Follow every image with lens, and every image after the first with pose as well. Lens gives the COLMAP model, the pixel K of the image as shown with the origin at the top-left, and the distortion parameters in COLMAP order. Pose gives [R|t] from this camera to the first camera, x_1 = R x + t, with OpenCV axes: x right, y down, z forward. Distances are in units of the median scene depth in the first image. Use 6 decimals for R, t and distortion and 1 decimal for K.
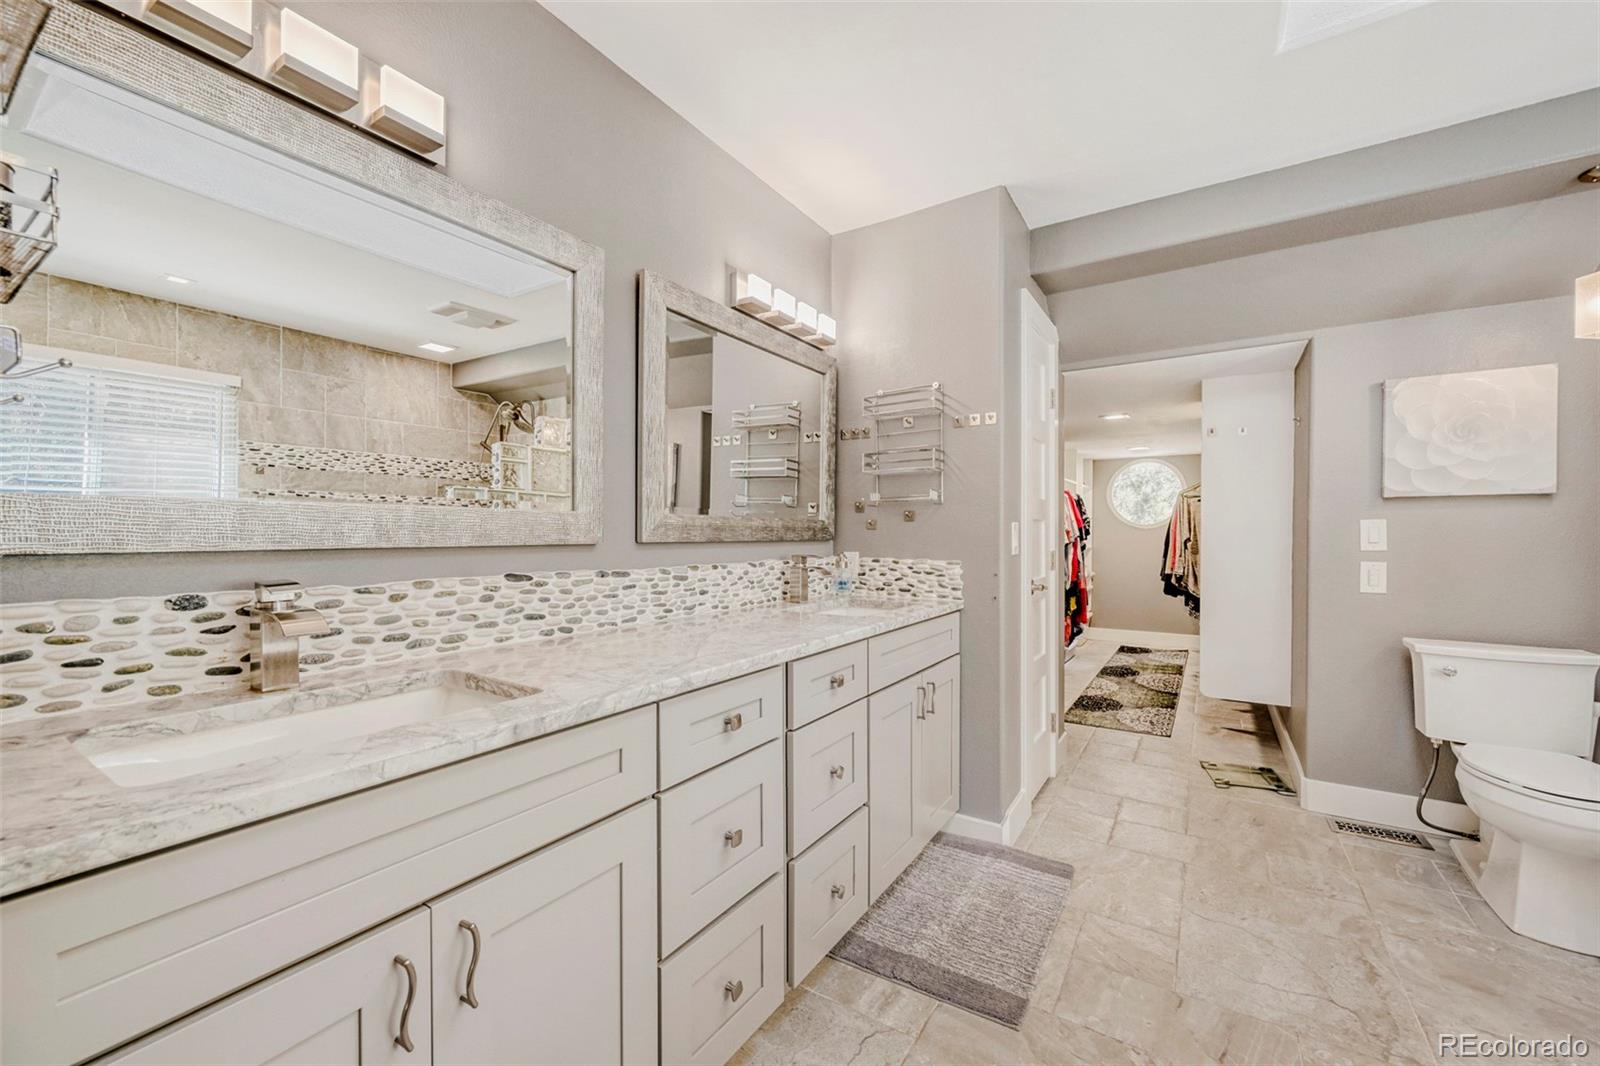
lens RADIAL K [[631.8, 0, 799.1], [0, 631.8, 538.8], [0, 0, 1]] dist [-0.000440, 0.000213]
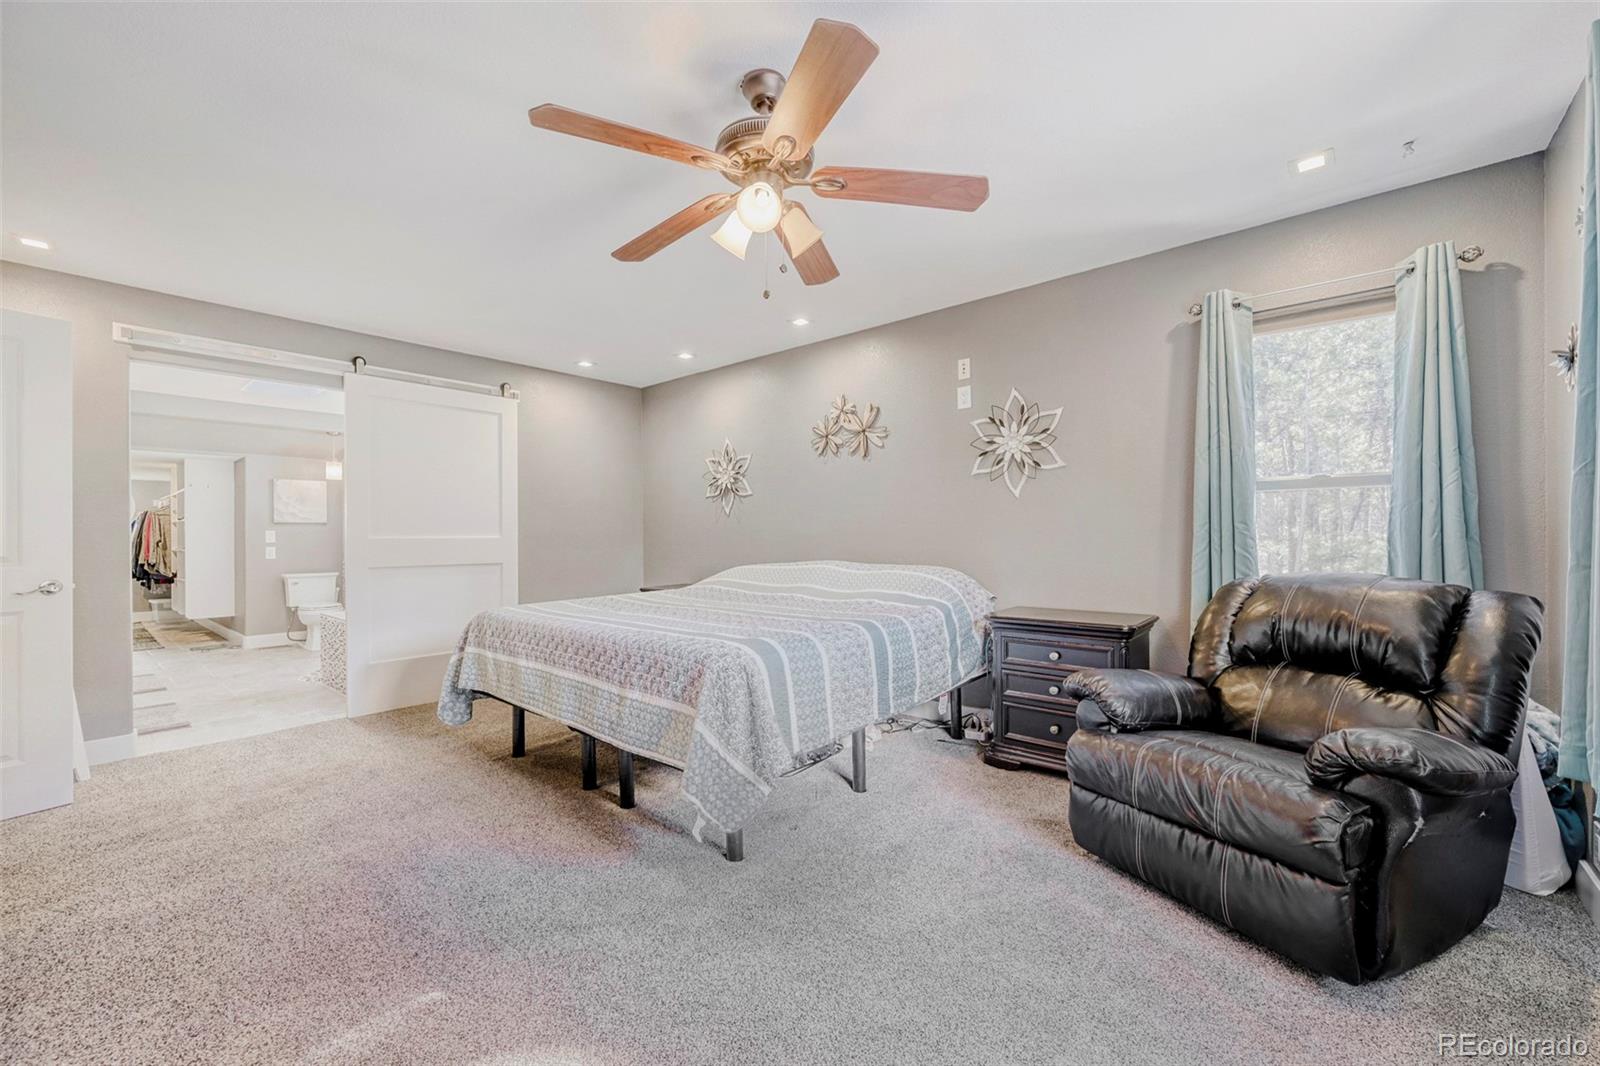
lens RADIAL K [[628.3, 0, 806.9], [0, 628.3, 526.6], [0, 0, 1]] dist [-0.000501, -0.000073]
pose [[0.117432, 0.004583, 0.993070, -1.369022], [0.019697, 0.999782, -0.006943, 0.013321], [-0.992886, 0.020376, 0.117316, -1.464716]]
